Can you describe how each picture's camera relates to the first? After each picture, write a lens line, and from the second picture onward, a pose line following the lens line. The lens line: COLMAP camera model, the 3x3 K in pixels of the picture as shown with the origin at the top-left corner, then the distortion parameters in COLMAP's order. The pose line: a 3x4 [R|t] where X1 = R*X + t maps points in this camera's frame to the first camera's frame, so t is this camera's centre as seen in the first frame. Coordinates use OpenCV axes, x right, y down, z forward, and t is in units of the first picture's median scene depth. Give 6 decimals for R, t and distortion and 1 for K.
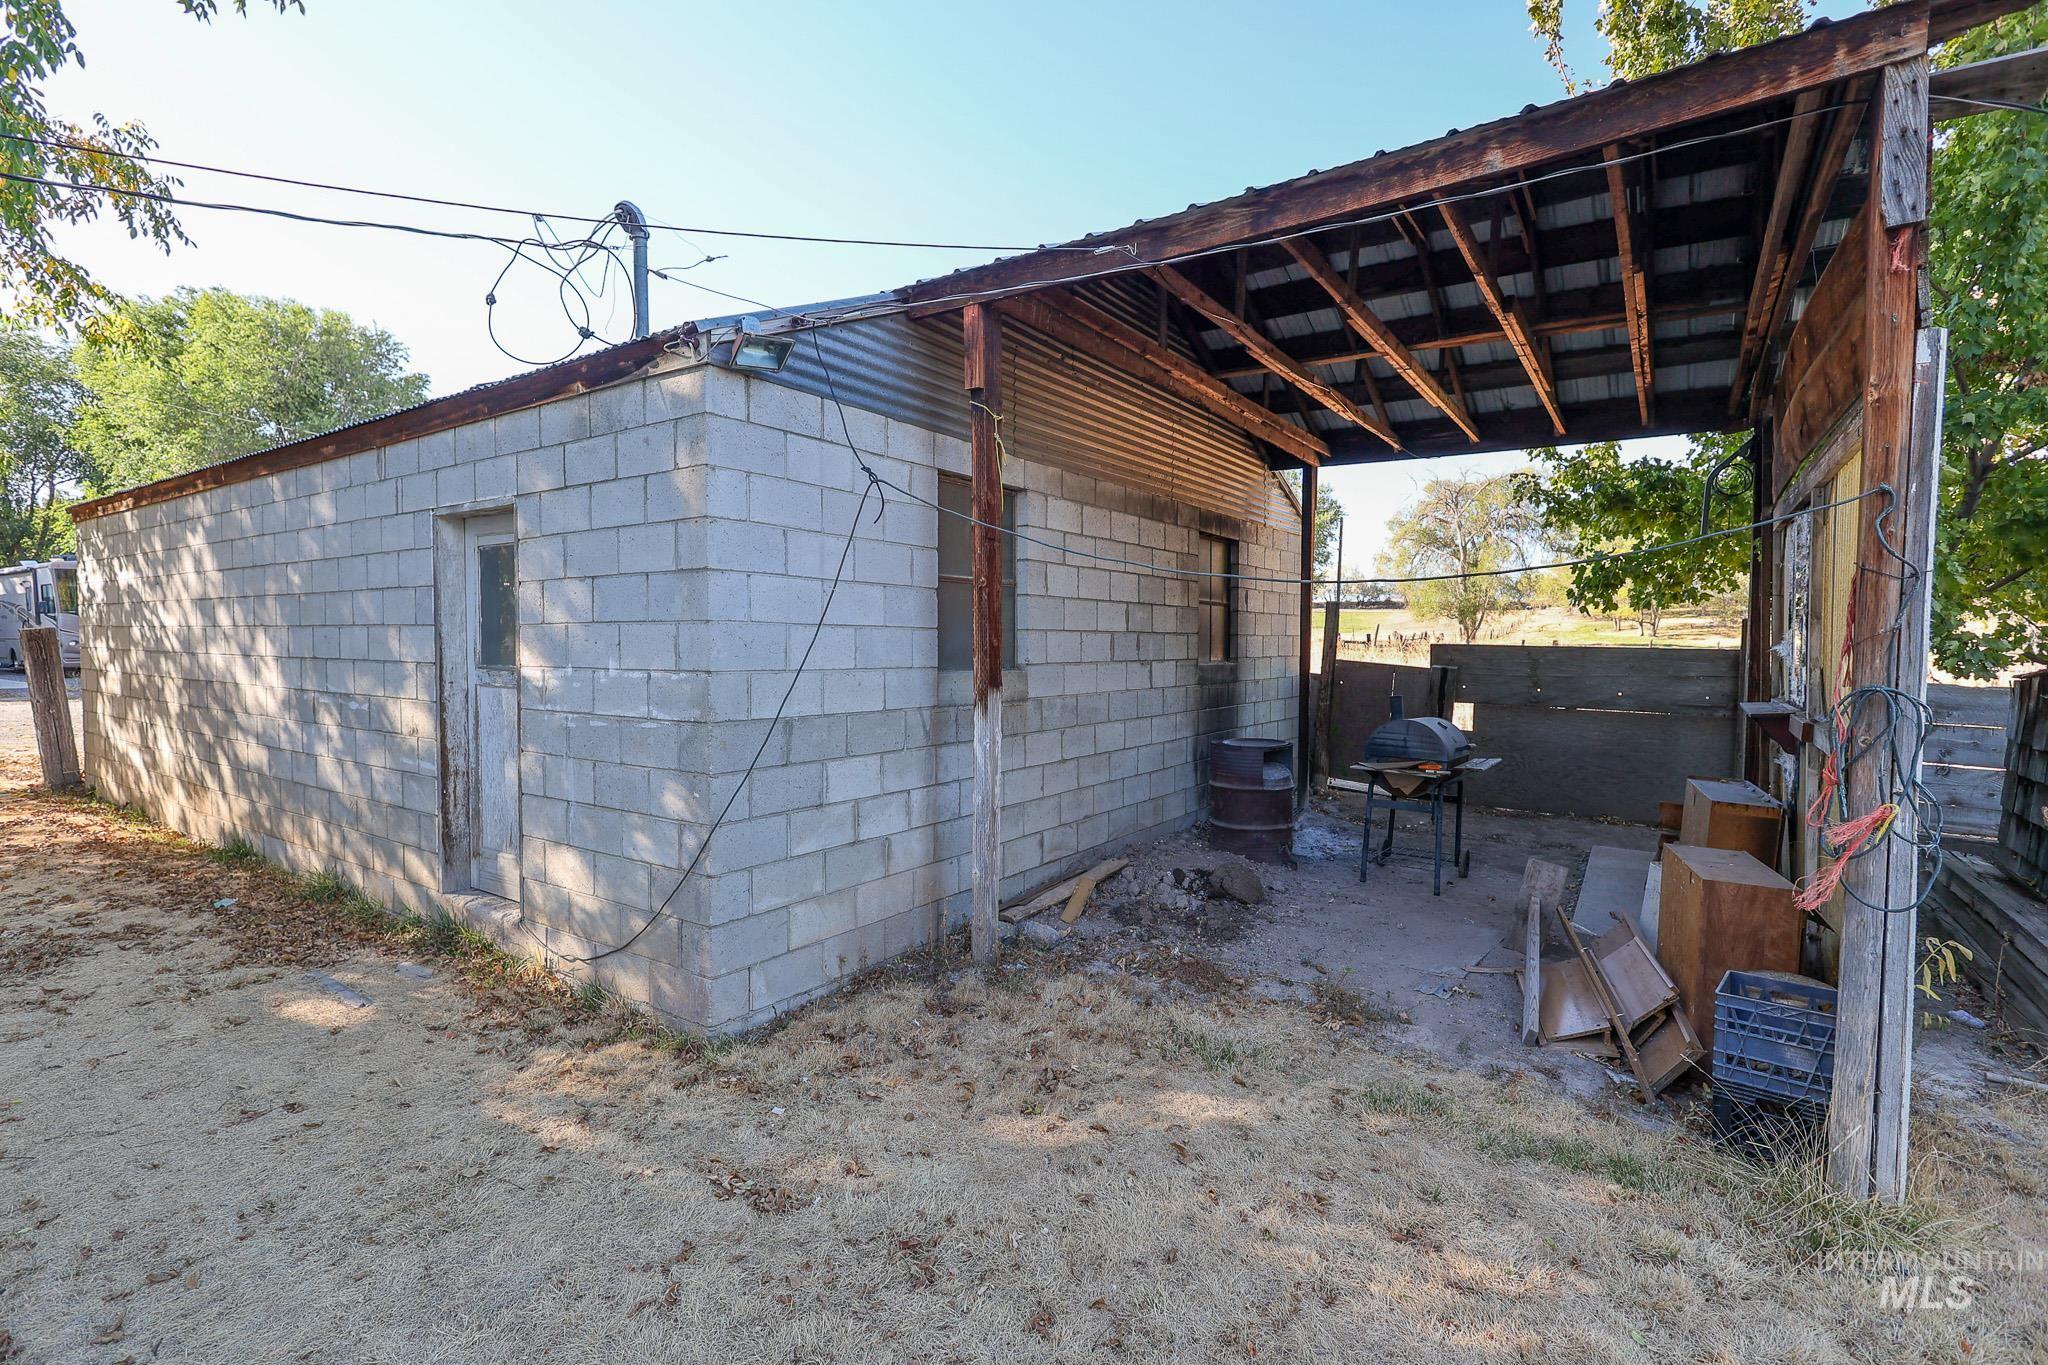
lens RADIAL K [[944.2, 0, 1025.5], [0, 944.2, 681.3], [0, 0, 1]] dist [0.001443, 0.000694]
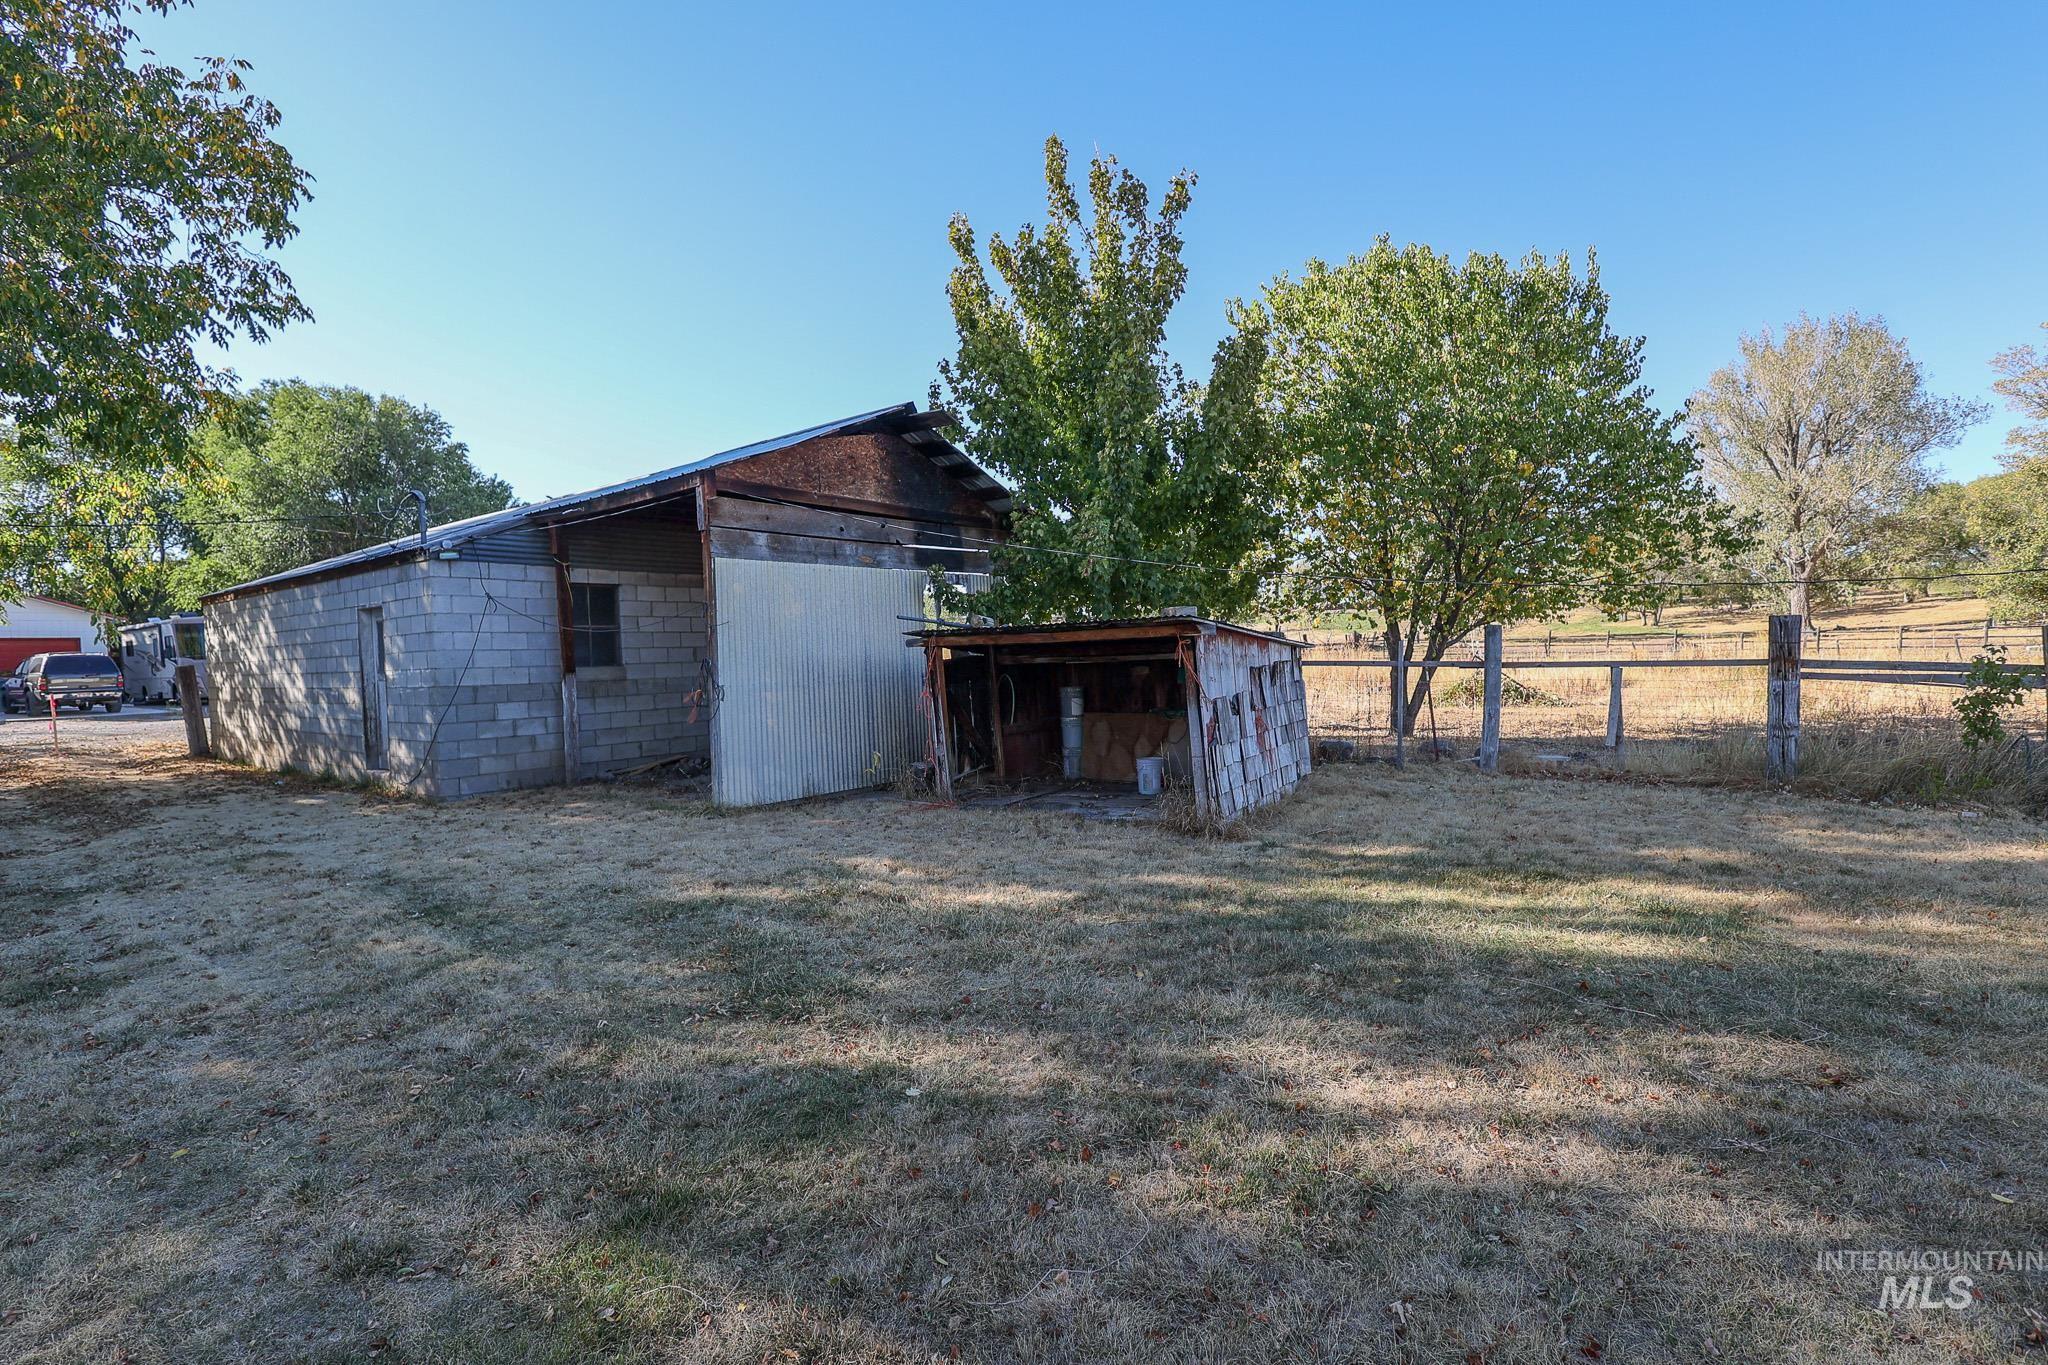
lens RADIAL K [[944.2, 0, 1023.4], [0, 944.2, 678.5], [0, 0, 1]] dist [0.001443, 0.000694]
pose [[0.997668, -0.034412, -0.058948, 1.222340], [0.033448, 0.999291, -0.017267, 0.098069], [0.059500, 0.015255, 0.998112, -1.313336]]
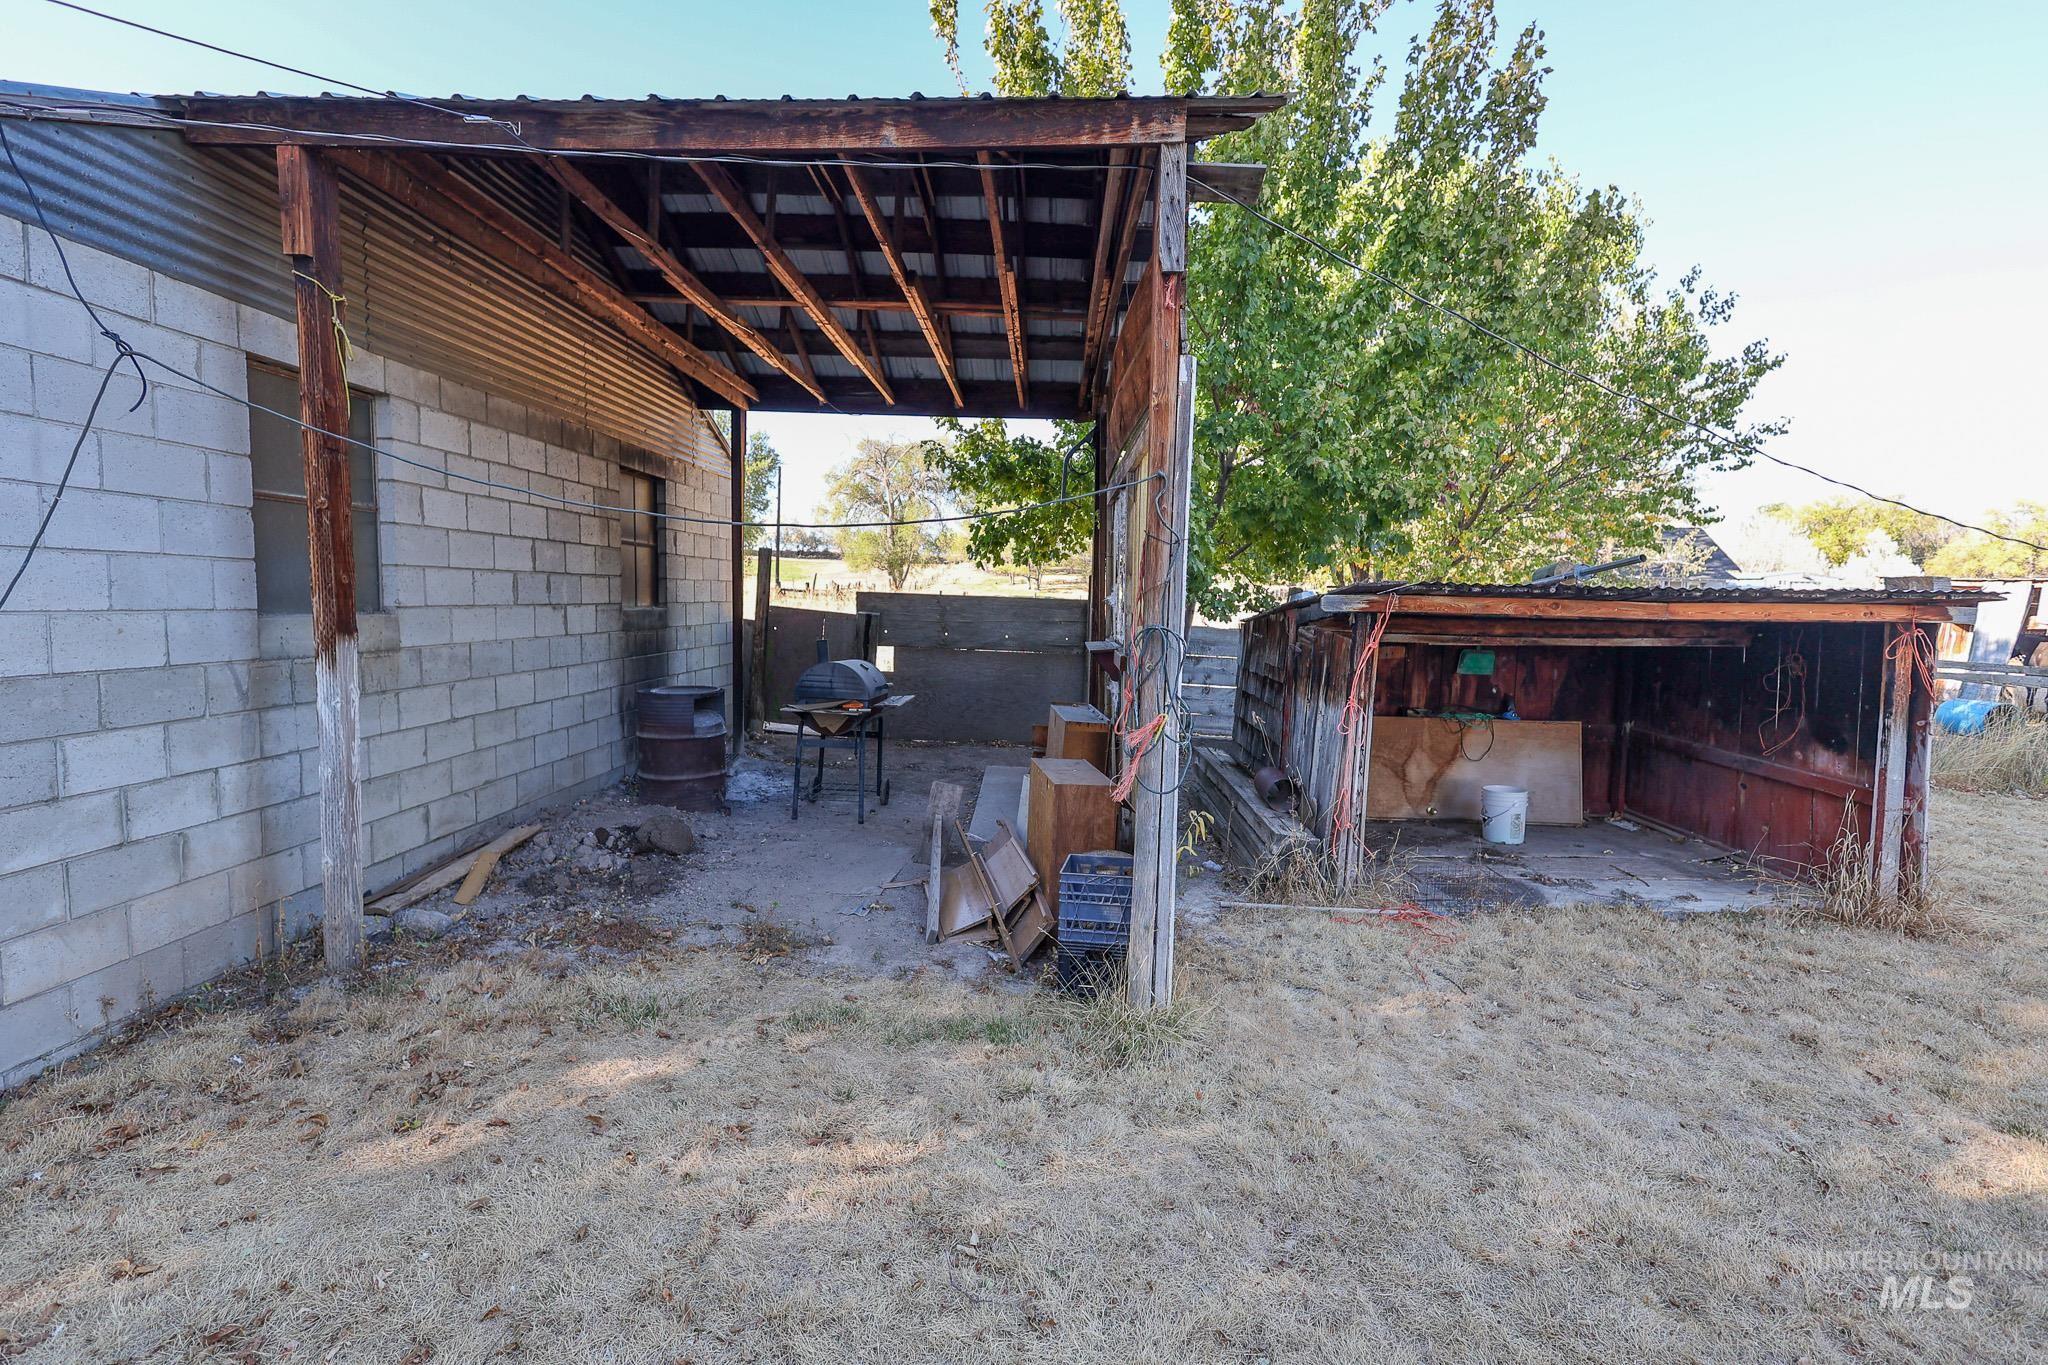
lens RADIAL K [[944.2, 0, 1023.6], [0, 944.2, 675.0], [0, 0, 1]] dist [0.001443, 0.000694]
pose [[0.841374, -0.031859, 0.539514, 0.017289], [0.005746, 0.998732, 0.050016, 0.004043], [-0.540423, -0.038982, 0.840490, -0.004248]]
